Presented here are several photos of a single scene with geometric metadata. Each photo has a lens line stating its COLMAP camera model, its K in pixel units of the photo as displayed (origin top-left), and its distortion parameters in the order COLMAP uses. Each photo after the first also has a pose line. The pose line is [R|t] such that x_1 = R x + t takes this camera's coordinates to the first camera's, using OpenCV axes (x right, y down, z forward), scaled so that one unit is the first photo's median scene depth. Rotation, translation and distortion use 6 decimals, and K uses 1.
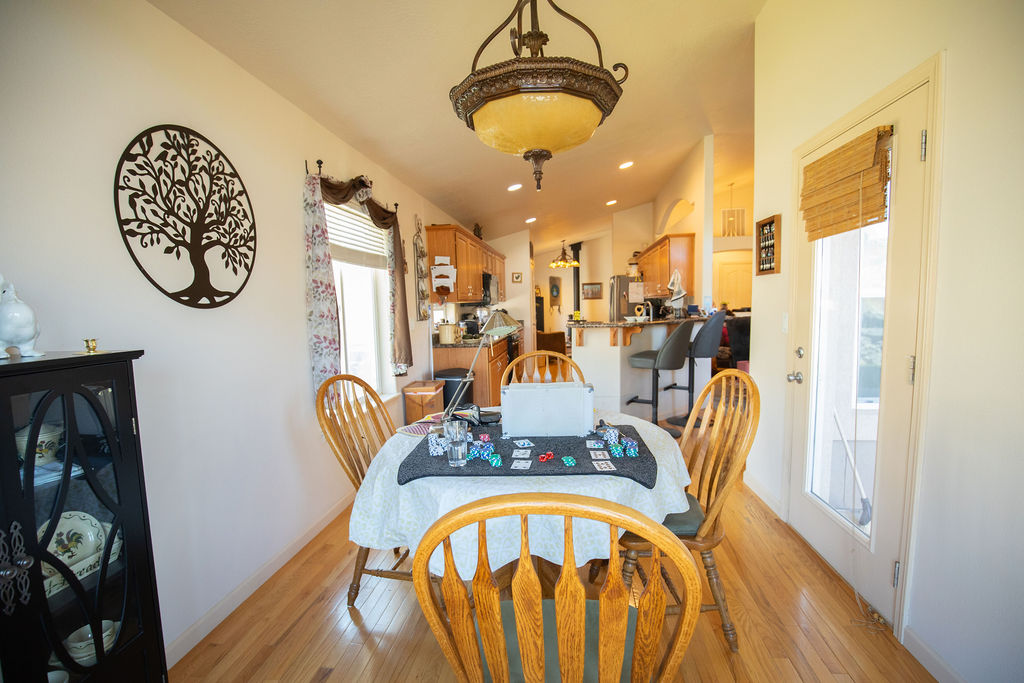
lens RADIAL K [[470.4, 0, 515.4], [0, 470.4, 346.8], [0, 0, 1]] dist [-0.017987, 0.001504]
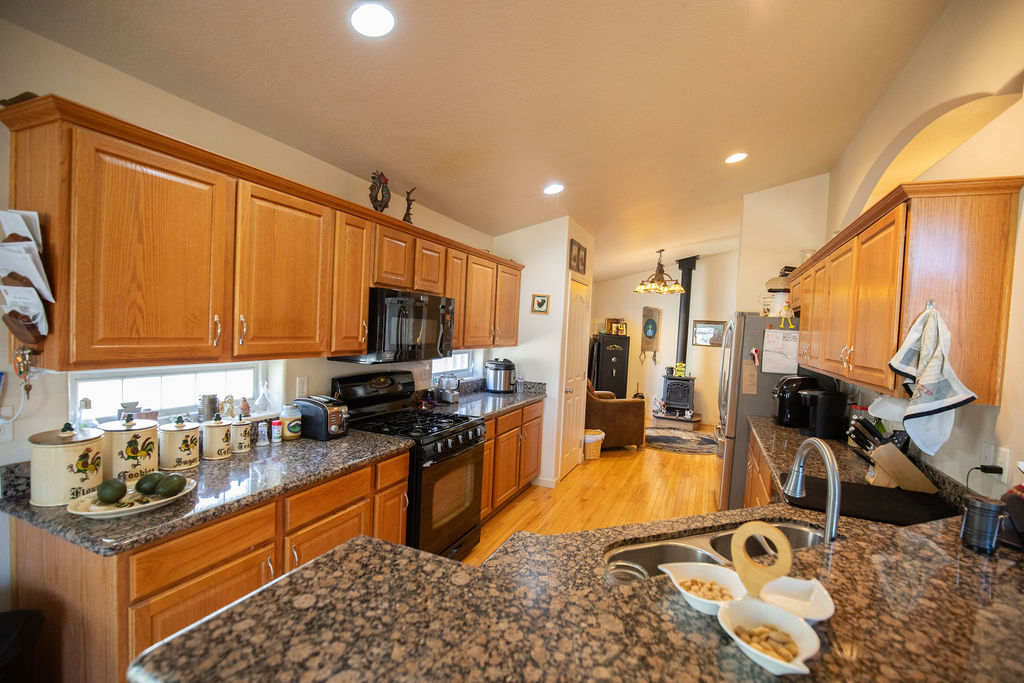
lens RADIAL K [[470.4, 0, 515.4], [0, 470.4, 346.8], [0, 0, 1]] dist [-0.017987, 0.001504]
pose [[0.958817, 0.083857, -0.271365, 0.125560], [-0.097929, 0.994440, -0.038712, -0.073507], [0.266610, 0.063692, 0.961698, 0.465476]]
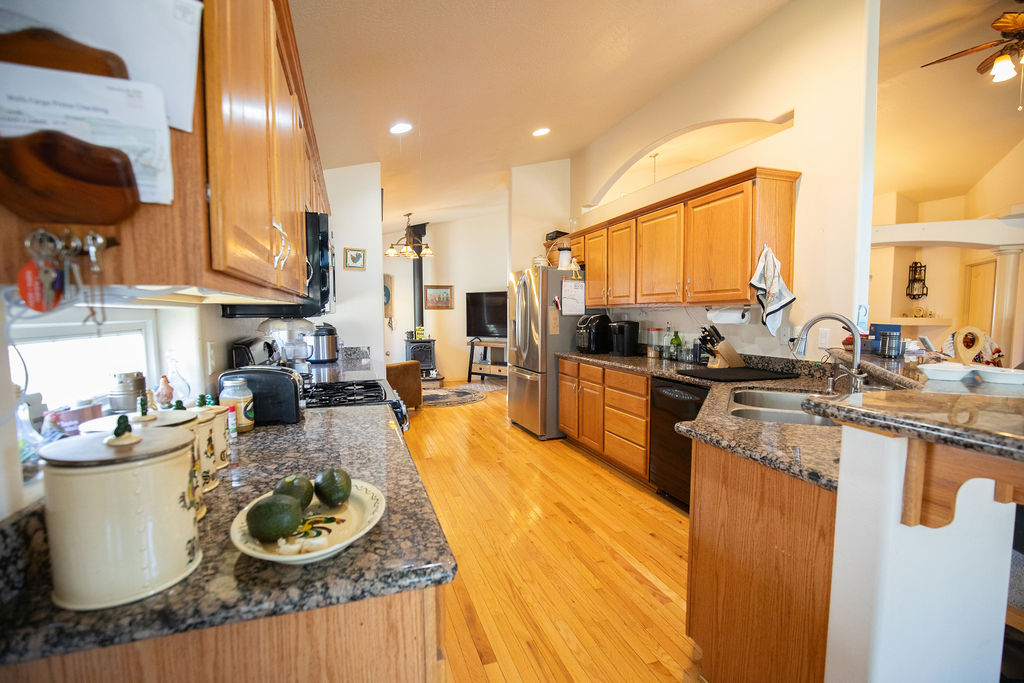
lens RADIAL K [[470.4, 0, 515.4], [0, 470.4, 346.8], [0, 0, 1]] dist [-0.017987, 0.001504]
pose [[0.898212, -0.010837, 0.439429, -0.060452], [0.022219, 0.999537, -0.020768, -0.042902], [-0.439001, 0.028418, 0.898037, 0.489976]]
